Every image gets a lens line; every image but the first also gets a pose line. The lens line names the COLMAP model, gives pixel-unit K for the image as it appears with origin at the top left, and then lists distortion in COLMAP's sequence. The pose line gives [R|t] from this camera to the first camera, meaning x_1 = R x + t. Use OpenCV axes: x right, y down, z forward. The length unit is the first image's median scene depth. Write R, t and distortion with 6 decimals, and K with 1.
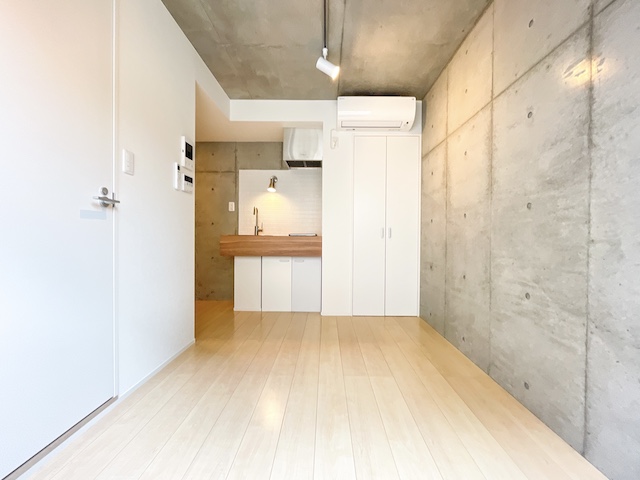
lens RADIAL K [[260.7, 0, 325.2], [0, 260.7, 239.3], [0, 0, 1]] dist [-0.001826, -0.000269]
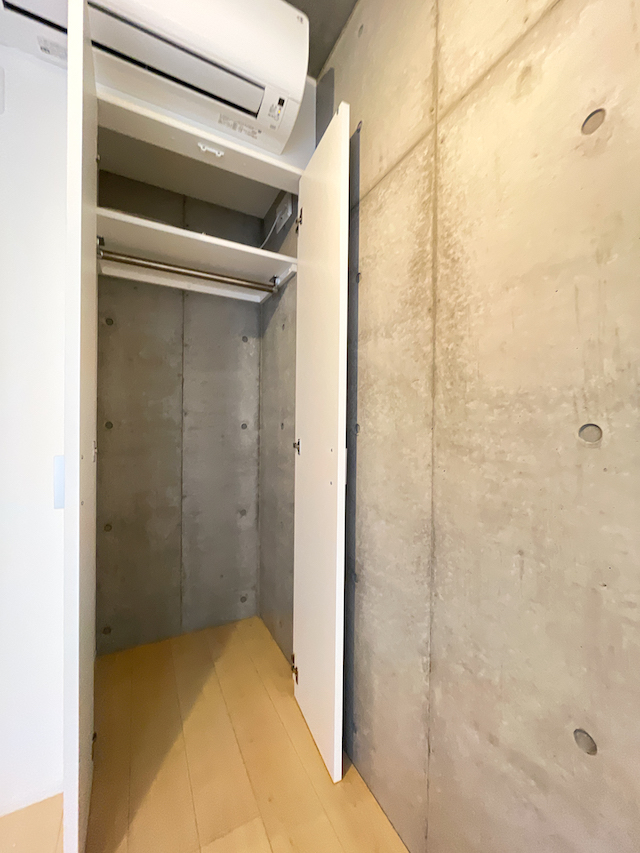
lens RADIAL K [[347.4, 0, 316.2], [0, 347.4, 428.0], [0, 0, 1]] dist [-0.001826, -0.000269]
pose [[0.884748, 0.004344, 0.466050, 0.224191], [-0.004596, 0.999989, -0.000594, -0.092022], [-0.466047, -0.001617, 0.884758, 0.846357]]
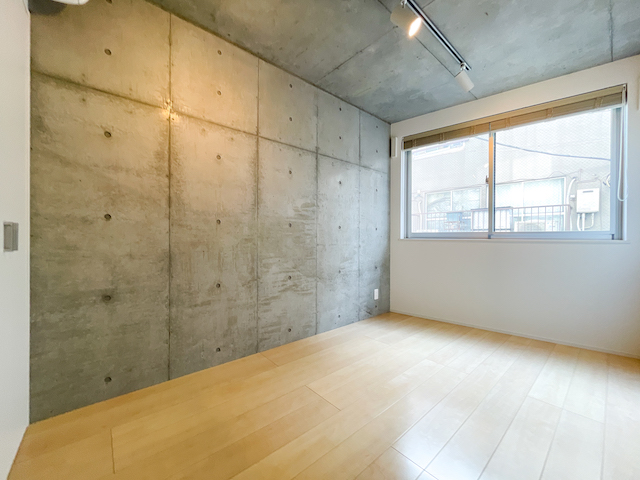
lens RADIAL K [[260.7, 0, 320.1], [0, 260.7, 240.8], [0, 0, 1]] dist [-0.001826, -0.000269]
pose [[-0.660968, -0.015007, 0.750264, -0.426636], [-0.001784, 0.999829, 0.018427, -0.037847], [-0.750412, 0.010841, -0.660881, 1.329009]]
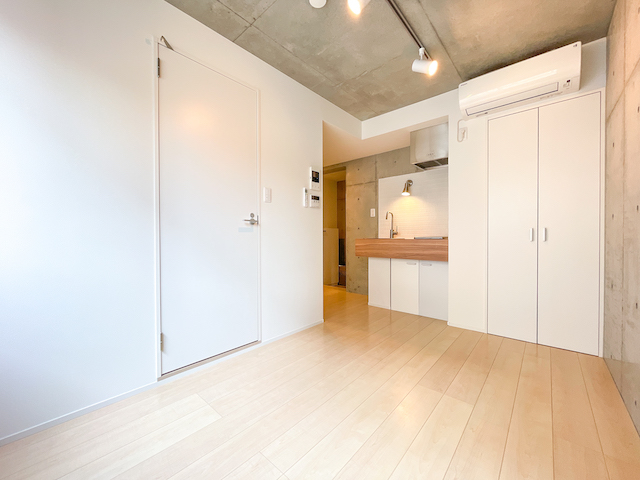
lens RADIAL K [[260.7, 0, 325.0], [0, 260.7, 239.1], [0, 0, 1]] dist [-0.001826, -0.000269]
pose [[0.753128, -0.003050, -0.657867, 0.380296], [0.002653, 0.999995, -0.001599, -0.017705], [0.657868, -0.000541, 0.753133, 0.028313]]
